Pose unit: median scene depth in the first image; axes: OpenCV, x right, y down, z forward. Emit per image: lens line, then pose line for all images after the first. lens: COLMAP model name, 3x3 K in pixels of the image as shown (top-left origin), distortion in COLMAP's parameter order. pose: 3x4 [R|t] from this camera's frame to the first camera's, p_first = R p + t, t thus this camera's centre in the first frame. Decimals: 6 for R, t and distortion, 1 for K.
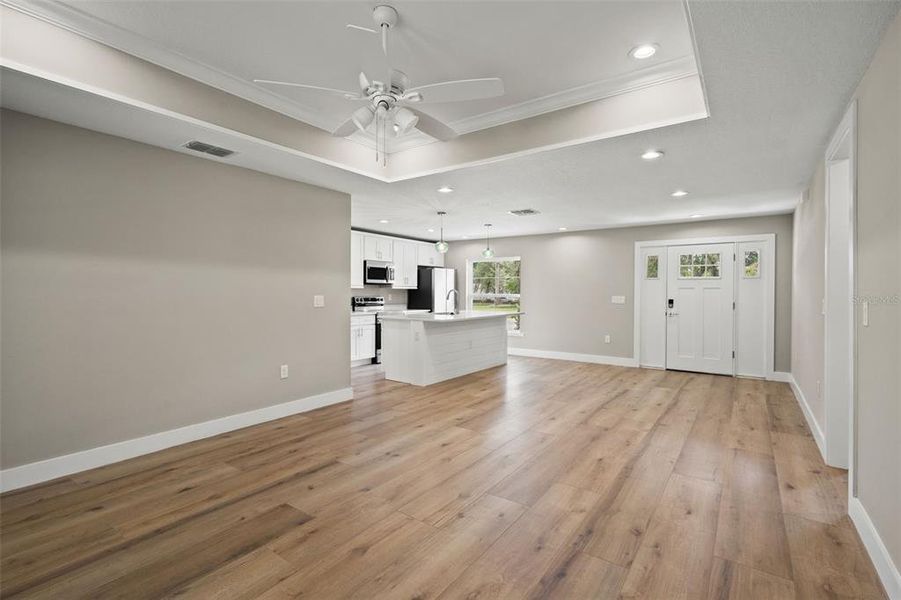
lens RADIAL K [[419.0, 0, 443.7], [0, 419.0, 292.9], [0, 0, 1]] dist [0.000058, -0.000040]
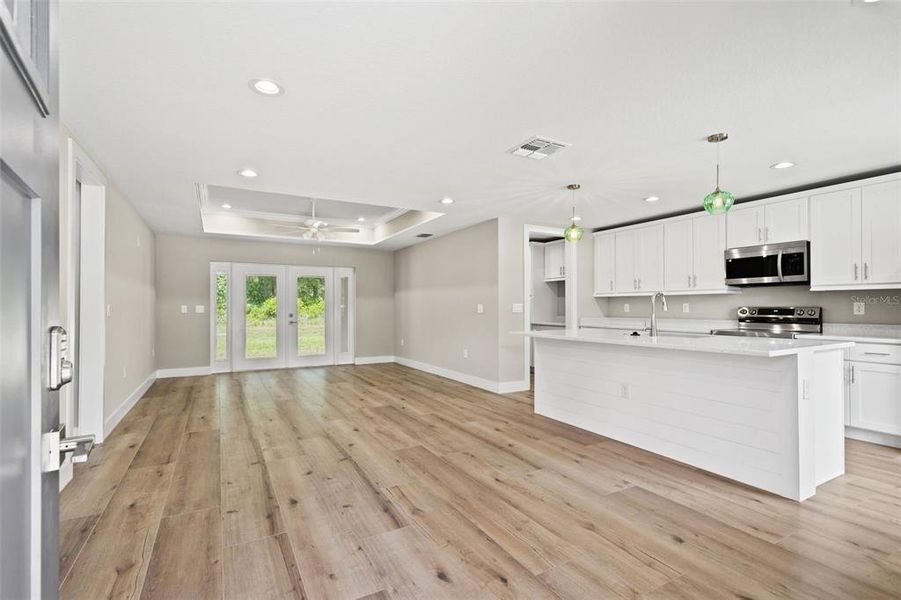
lens RADIAL K [[411.0, 0, 444.5], [0, 411.0, 304.4], [0, 0, 1]] dist [-0.001173, -0.000199]
pose [[-0.423783, -0.009712, -0.905712, 0.974064], [-0.000564, 0.999945, -0.010459, 0.020763], [0.905764, -0.003922, -0.423765, 1.496697]]
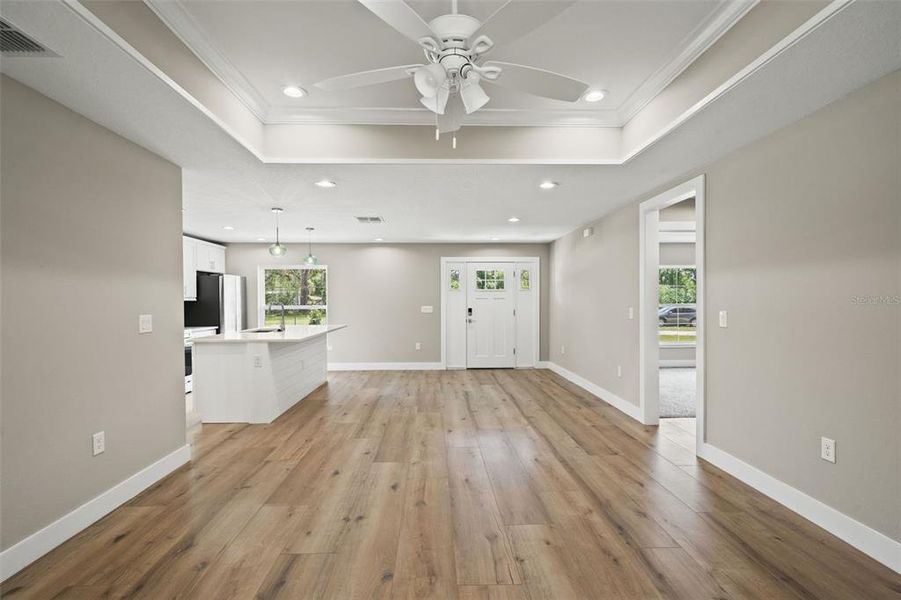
lens RADIAL K [[411.0, 0, 444.5], [0, 411.0, 304.4], [0, 0, 1]] dist [-0.001173, -0.000199]
pose [[0.791997, -0.013803, 0.610369, -0.327976], [0.008803, 0.999899, 0.011188, -0.013658], [-0.610461, -0.003488, 0.792038, 0.216163]]
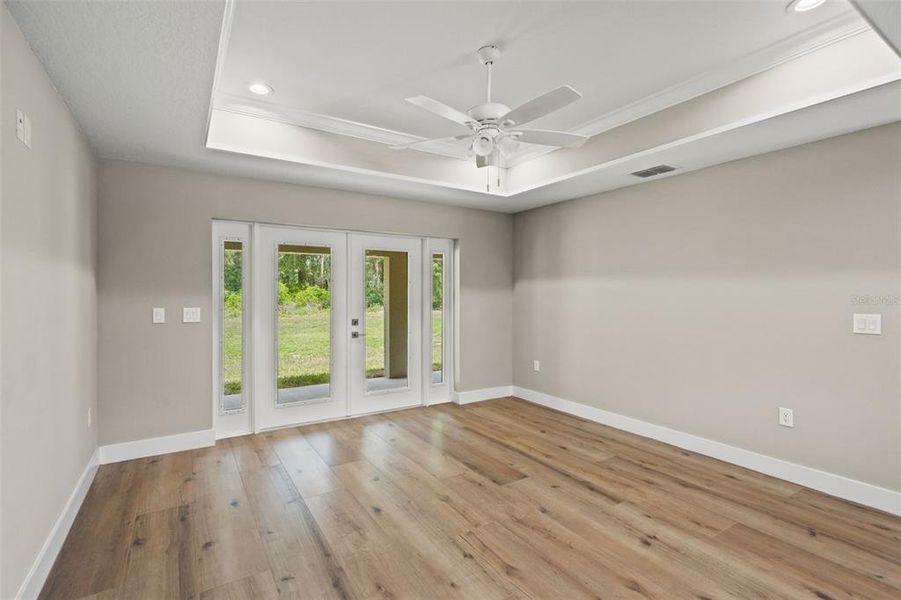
lens RADIAL K [[419.0, 0, 443.7], [0, 419.0, 292.9], [0, 0, 1]] dist [0.000058, -0.000040]
pose [[-0.374038, -0.005105, -0.927399, 0.484022], [-0.004945, 0.999982, -0.003509, -0.019079], [0.927400, 0.003274, -0.374056, 0.688492]]
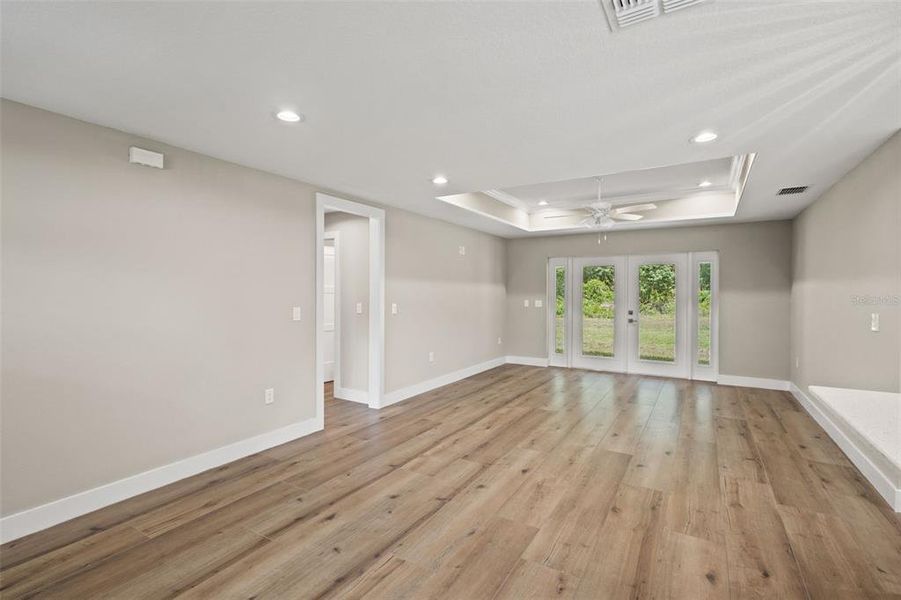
lens RADIAL K [[419.0, 0, 443.7], [0, 419.0, 292.9], [0, 0, 1]] dist [0.000058, -0.000040]
pose [[-0.997001, -0.007055, -0.077072, 0.442177], [-0.007266, 0.999971, 0.002453, -0.023394], [0.077052, 0.003006, -0.997023, 1.651100]]
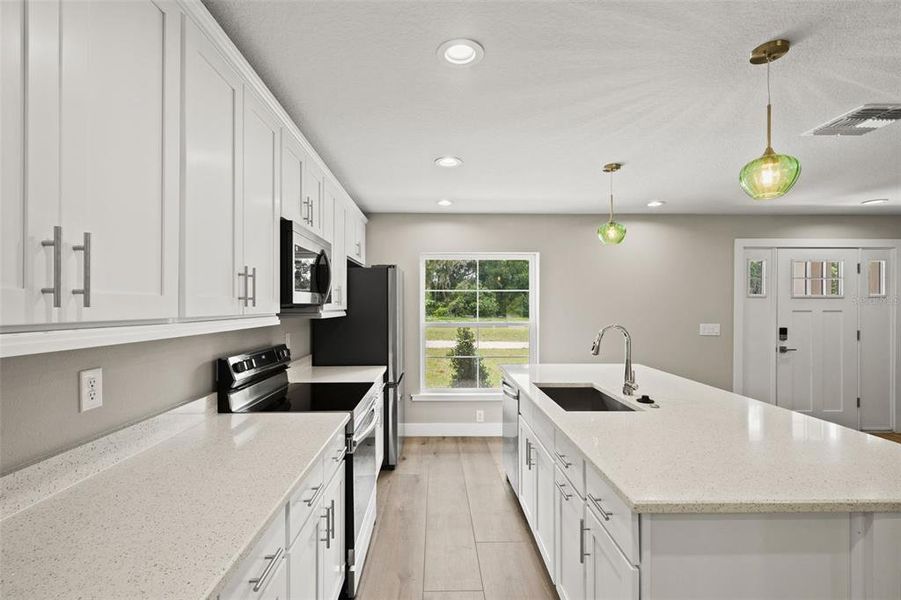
lens RADIAL K [[411.0, 0, 444.5], [0, 411.0, 304.4], [0, 0, 1]] dist [-0.001173, -0.000199]
pose [[0.796261, -0.007166, 0.604911, -0.451261], [0.005565, 0.999974, 0.004522, -0.043296], [-0.604928, -0.000234, 0.796280, 1.252478]]
